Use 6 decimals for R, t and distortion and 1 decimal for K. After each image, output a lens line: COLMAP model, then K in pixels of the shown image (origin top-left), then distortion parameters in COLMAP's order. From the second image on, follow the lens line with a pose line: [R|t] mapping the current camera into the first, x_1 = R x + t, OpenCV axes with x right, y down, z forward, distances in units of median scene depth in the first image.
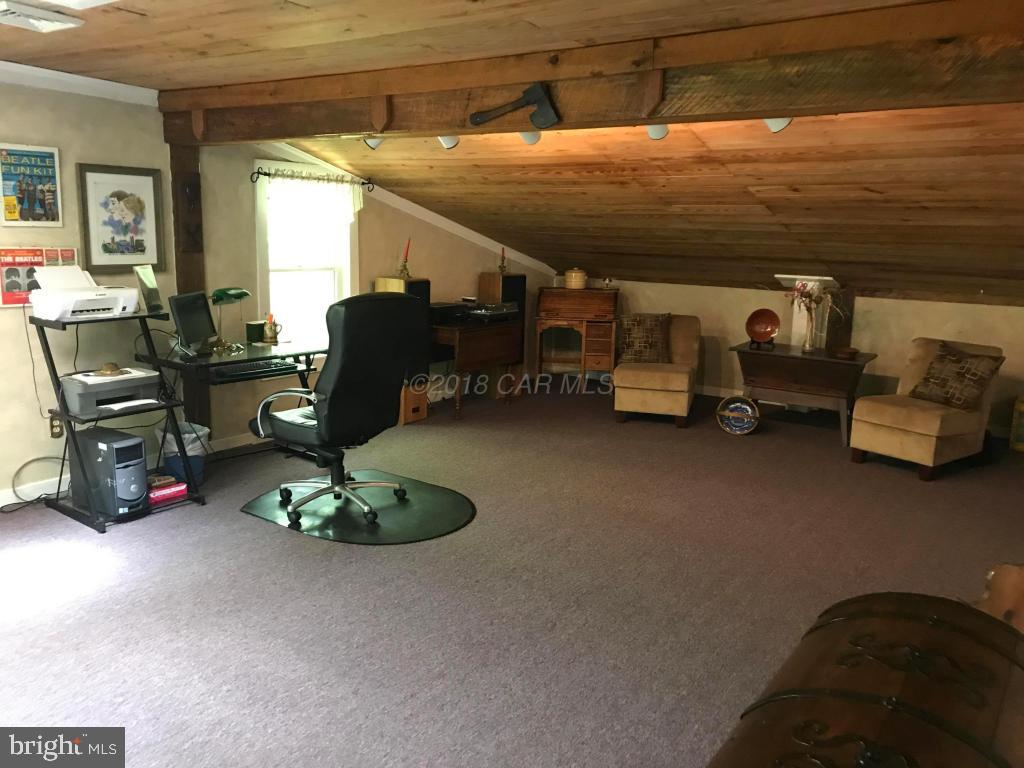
lens RADIAL K [[833.5, 0, 511.7], [0, 833.5, 379.3], [0, 0, 1]] dist [0.004737, 0.003265]
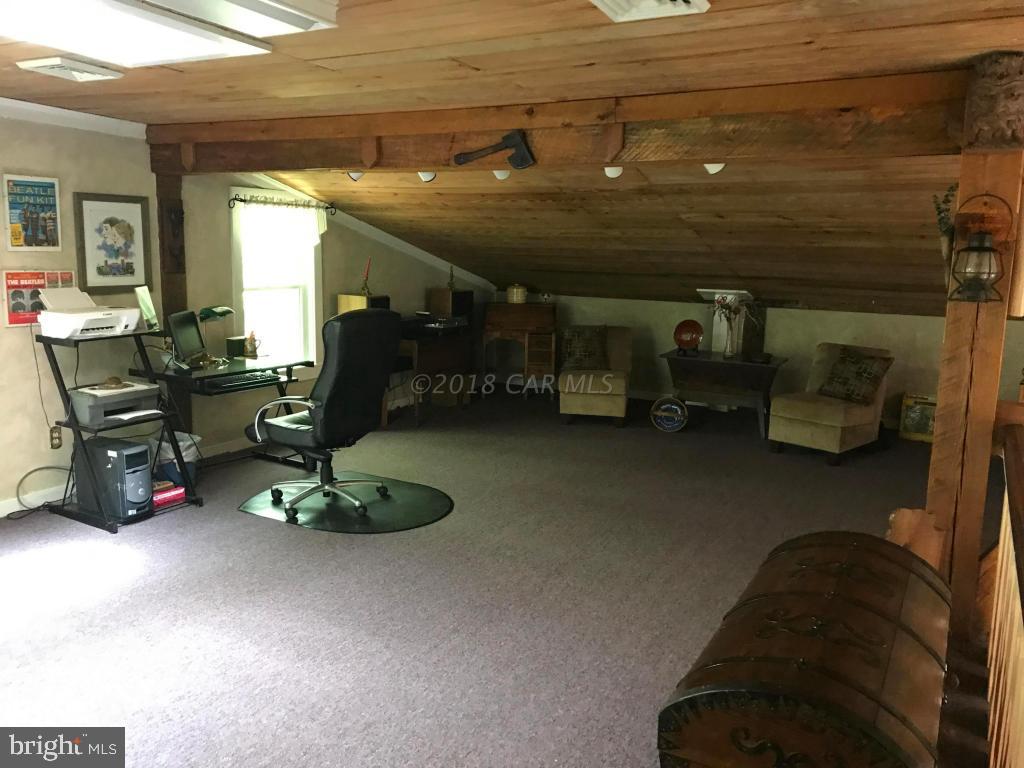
lens RADIAL K [[835.6, 0, 512.0], [0, 835.6, 384.0], [0, 0, 1]] dist [0.007751, -0.012702]
pose [[0.993985, -0.020725, 0.107538, -0.081955], [0.021880, 0.999715, -0.009571, 0.010660], [-0.107309, 0.011867, 0.994155, -0.128691]]
